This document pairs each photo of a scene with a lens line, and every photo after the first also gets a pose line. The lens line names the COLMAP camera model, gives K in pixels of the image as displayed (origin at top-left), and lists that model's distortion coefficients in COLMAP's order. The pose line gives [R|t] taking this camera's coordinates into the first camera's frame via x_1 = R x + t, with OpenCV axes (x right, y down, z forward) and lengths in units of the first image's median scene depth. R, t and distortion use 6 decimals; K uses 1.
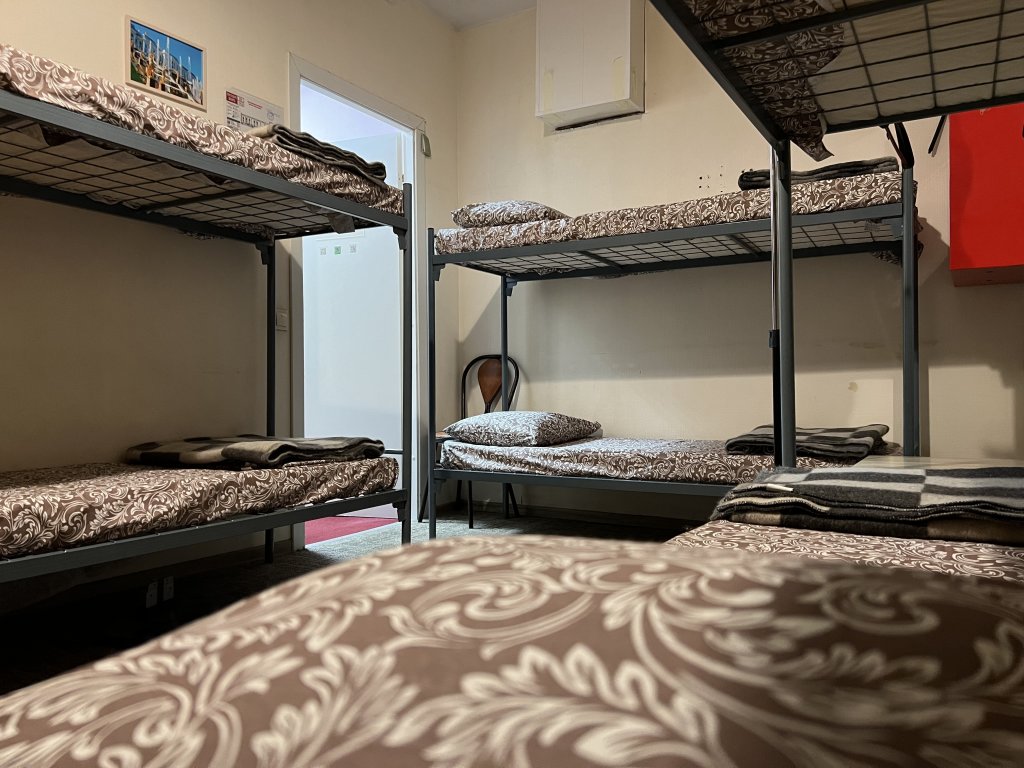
lens RADIAL K [[772.0, 0, 512.0], [0, 772.0, 384.0], [0, 0, 1]] dist [0.056434, -0.003020]
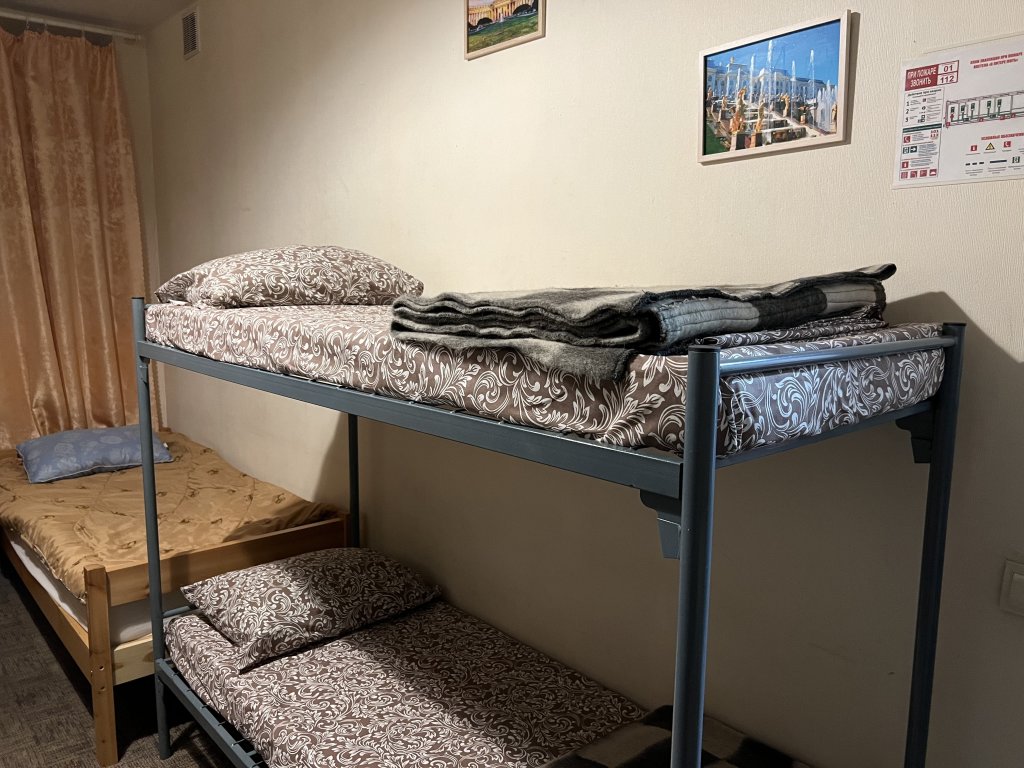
lens RADIAL K [[772.0, 0, 512.0], [0, 772.0, 384.0], [0, 0, 1]] dist [0.056434, -0.003020]
pose [[-0.303150, 0.140654, -0.942505, 0.161705], [0.002189, 0.989147, 0.146911, -0.283859], [0.952940, 0.042472, -0.300168, 0.998963]]
